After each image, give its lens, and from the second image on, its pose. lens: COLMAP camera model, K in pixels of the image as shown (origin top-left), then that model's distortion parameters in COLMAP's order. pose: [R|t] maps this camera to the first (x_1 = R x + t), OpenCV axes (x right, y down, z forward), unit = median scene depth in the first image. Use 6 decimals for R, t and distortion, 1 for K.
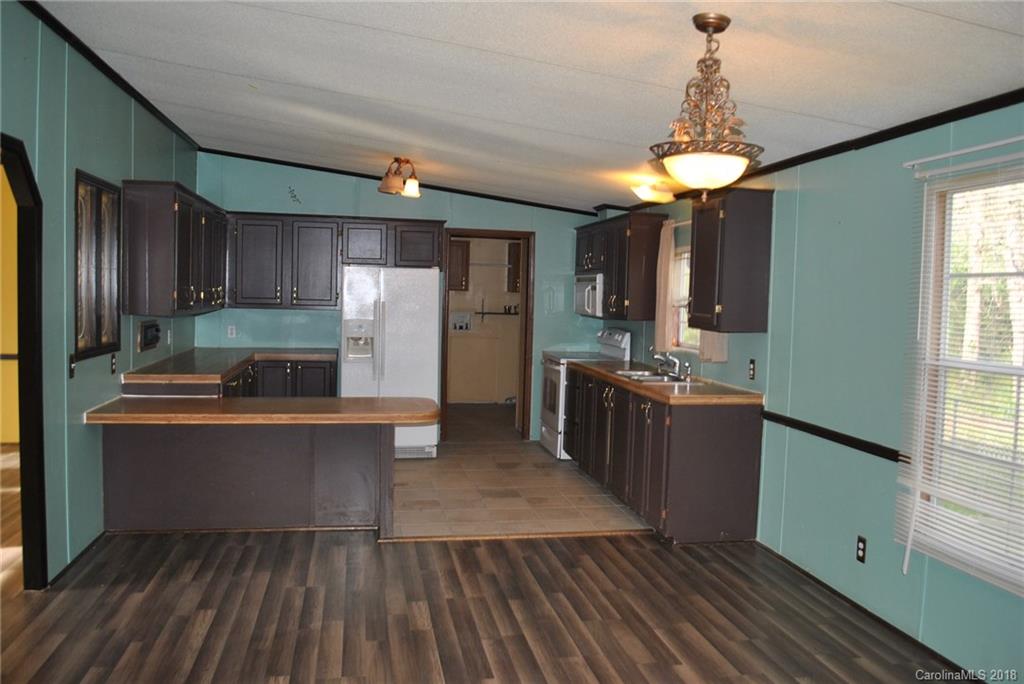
lens RADIAL K [[813.5, 0, 515.9], [0, 813.5, 347.1], [0, 0, 1]] dist [-0.088676, 0.015839]
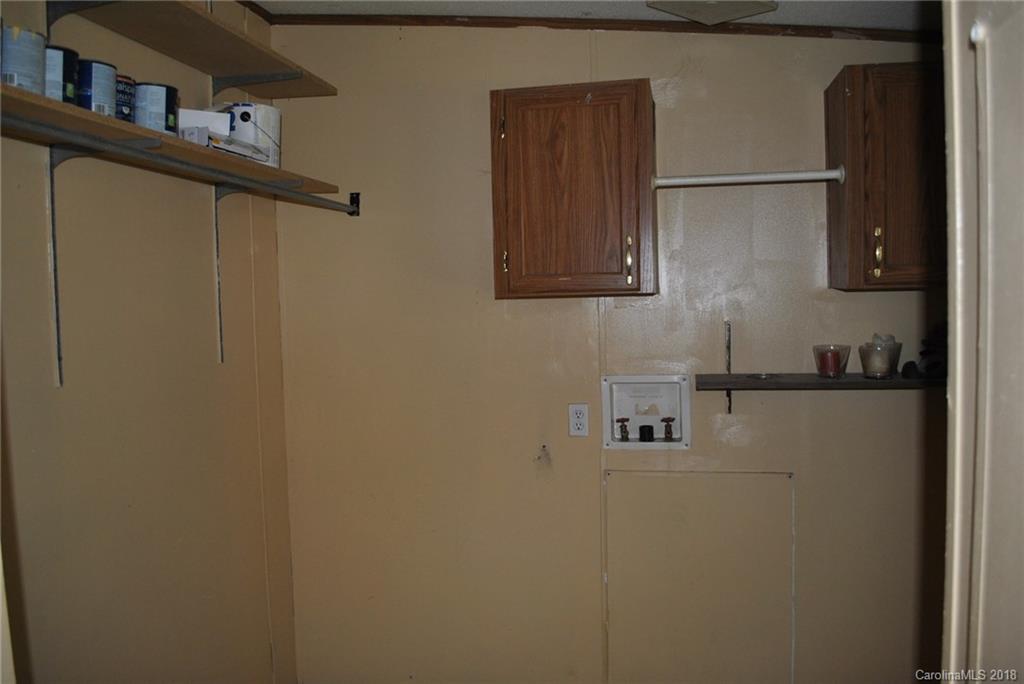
lens RADIAL K [[813.5, 0, 512.9], [0, 813.5, 342.8], [0, 0, 1]] dist [-0.088676, 0.015839]
pose [[0.928383, -0.025806, -0.370729, -0.009529], [0.019199, 0.999584, -0.021500, -0.049228], [0.371130, 0.012843, 0.928492, 0.748468]]
